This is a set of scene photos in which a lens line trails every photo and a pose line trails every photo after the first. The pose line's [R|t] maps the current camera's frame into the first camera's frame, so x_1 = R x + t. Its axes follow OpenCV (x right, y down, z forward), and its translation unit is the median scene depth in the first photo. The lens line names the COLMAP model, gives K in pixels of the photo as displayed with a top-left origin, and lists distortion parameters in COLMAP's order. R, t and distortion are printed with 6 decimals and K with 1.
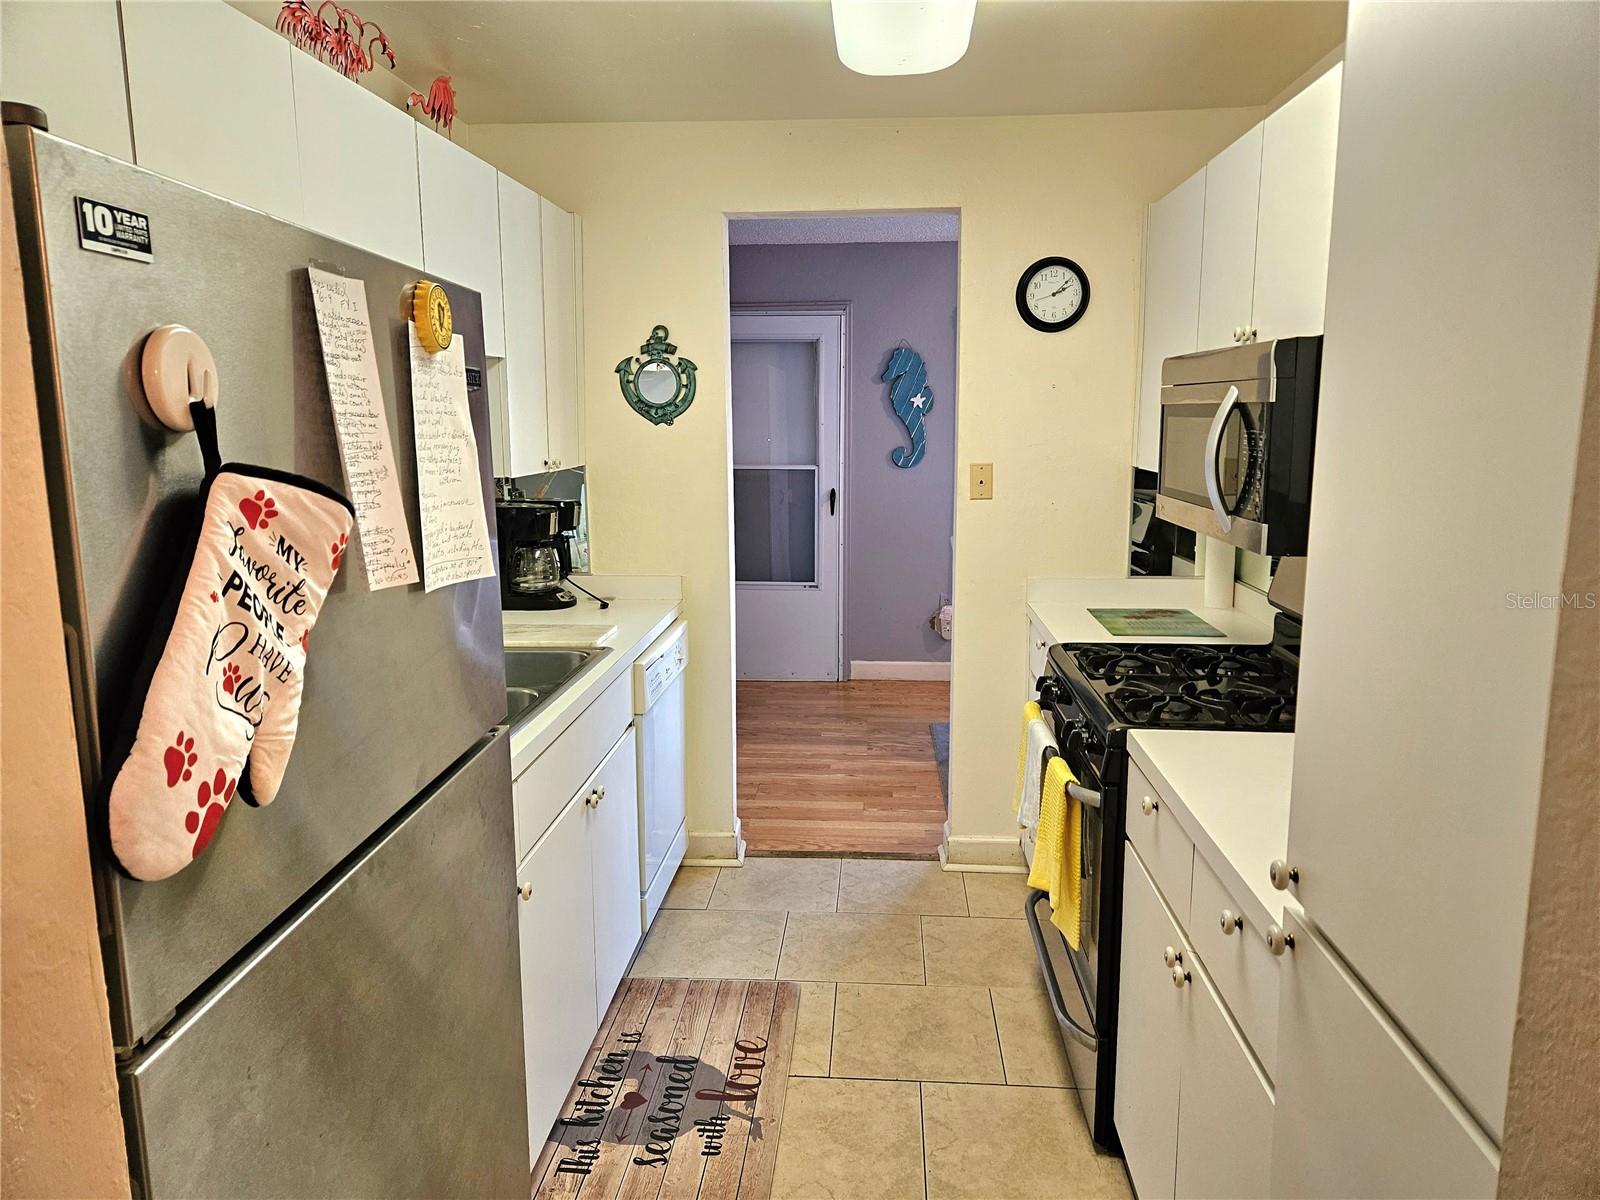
lens RADIAL K [[1067.3, 0, 812.7], [0, 1067.3, 592.9], [0, 0, 1]] dist [0.078673, -0.071696]
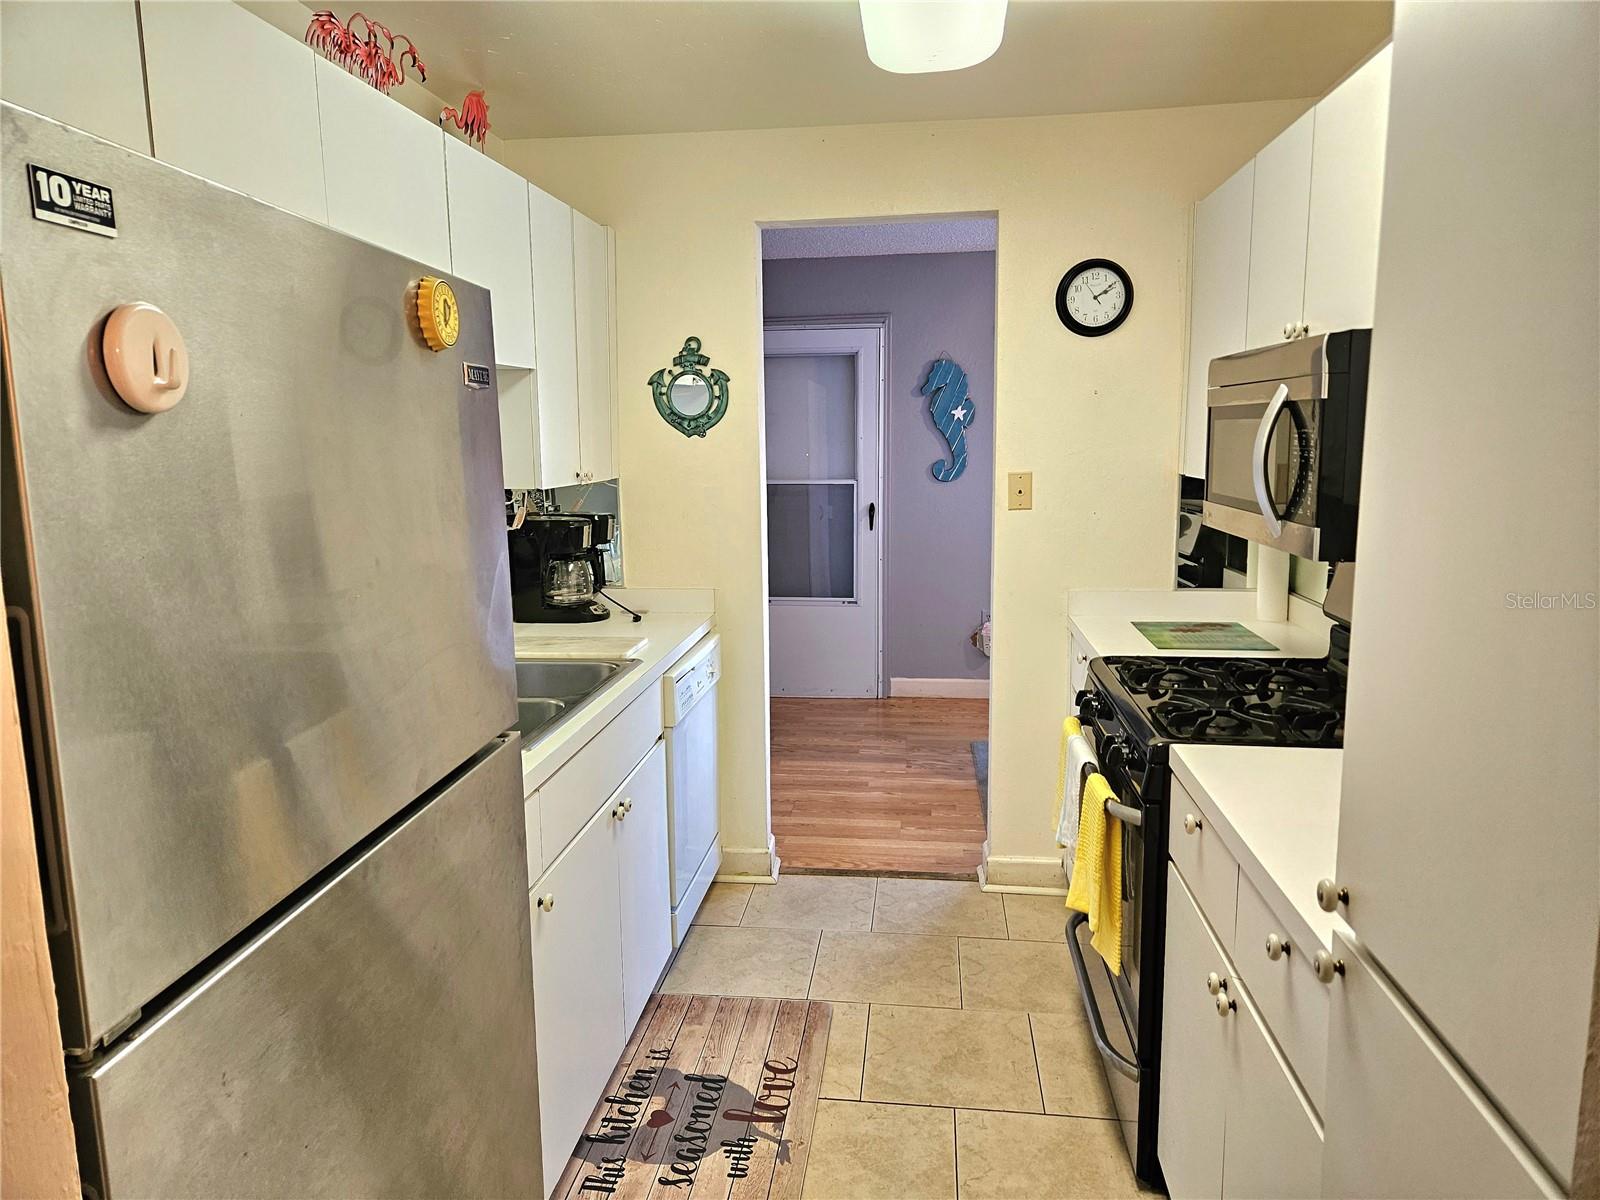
lens RADIAL K [[1069.4, 0, 791.9], [0, 1069.4, 603.7], [0, 0, 1]] dist [0.076127, -0.062582]
pose [[0.998096, -0.000866, -0.061669, 0.013819], [0.000359, 0.999966, -0.008233, 0.007967], [0.061674, 0.008195, 0.998063, 0.017817]]
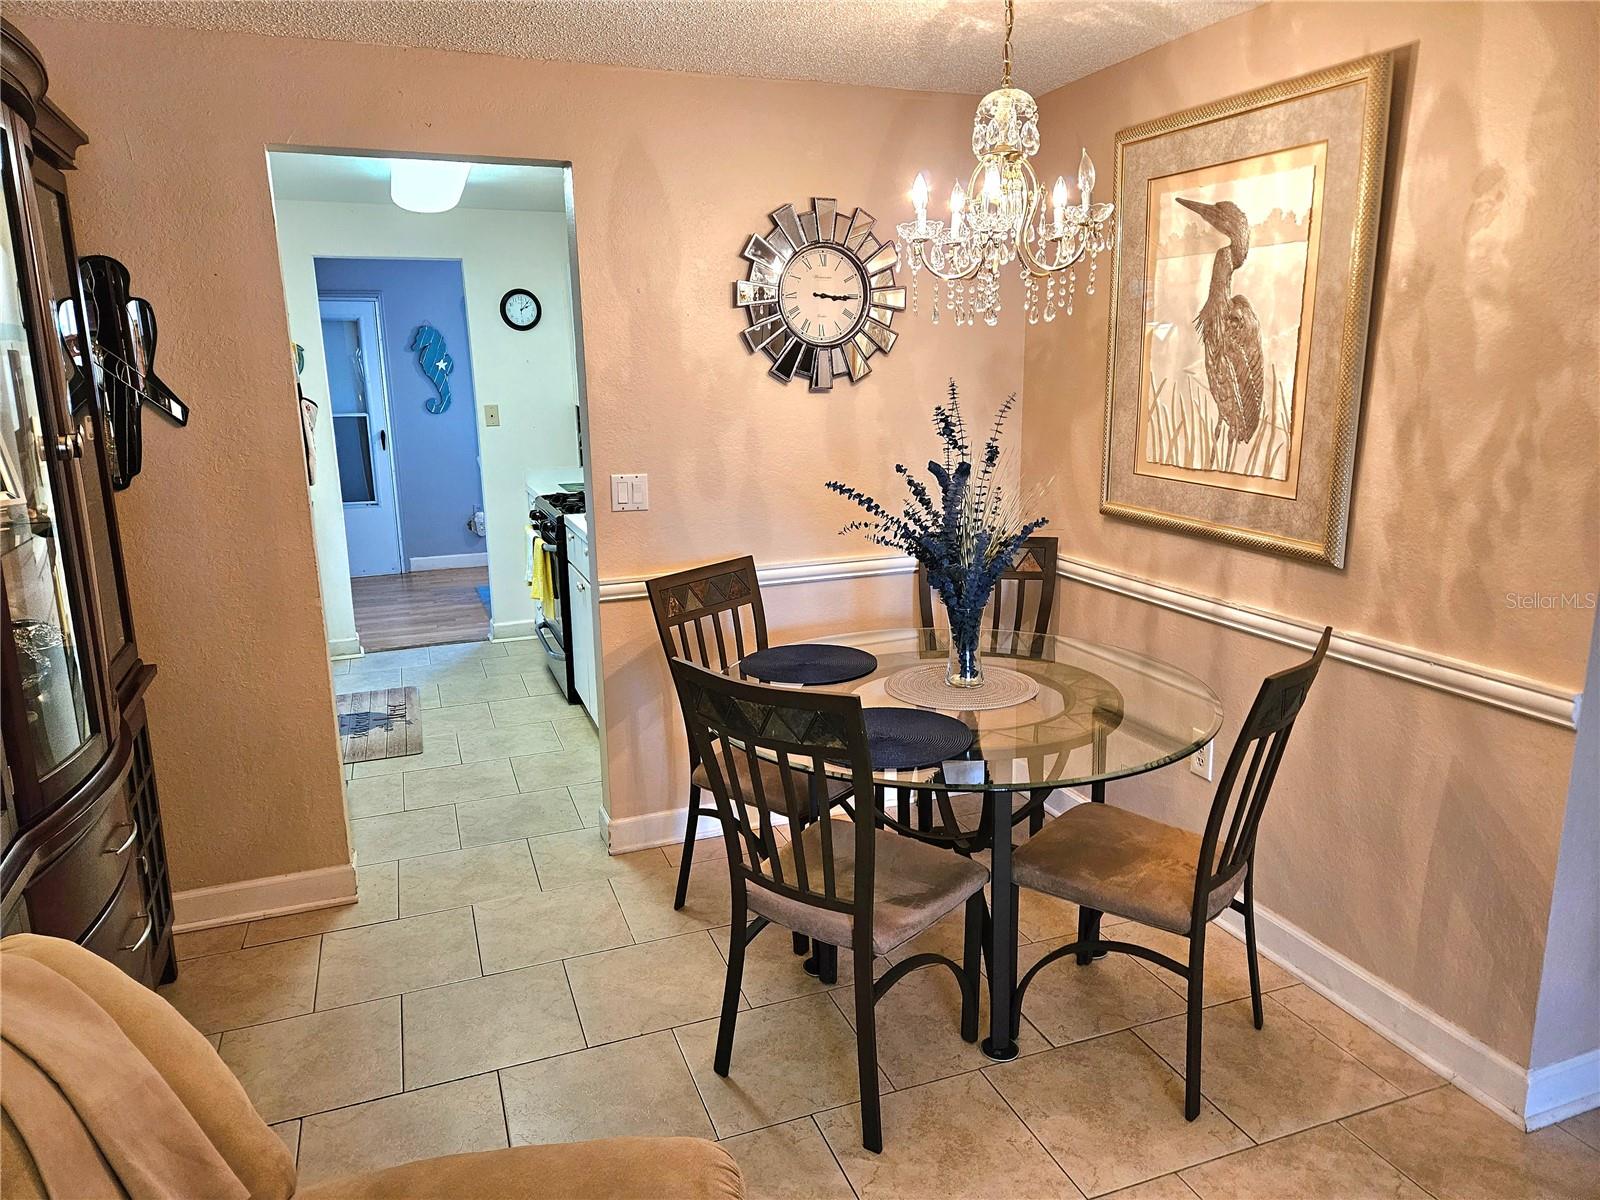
lens RADIAL K [[1069.4, 0, 791.9], [0, 1069.4, 603.7], [0, 0, 1]] dist [0.076127, -0.062582]
pose [[0.914128, -0.099209, 0.393099, -0.153448], [0.079406, 0.994631, 0.066366, 0.162960], [-0.397573, -0.029452, 0.917098, -1.076253]]
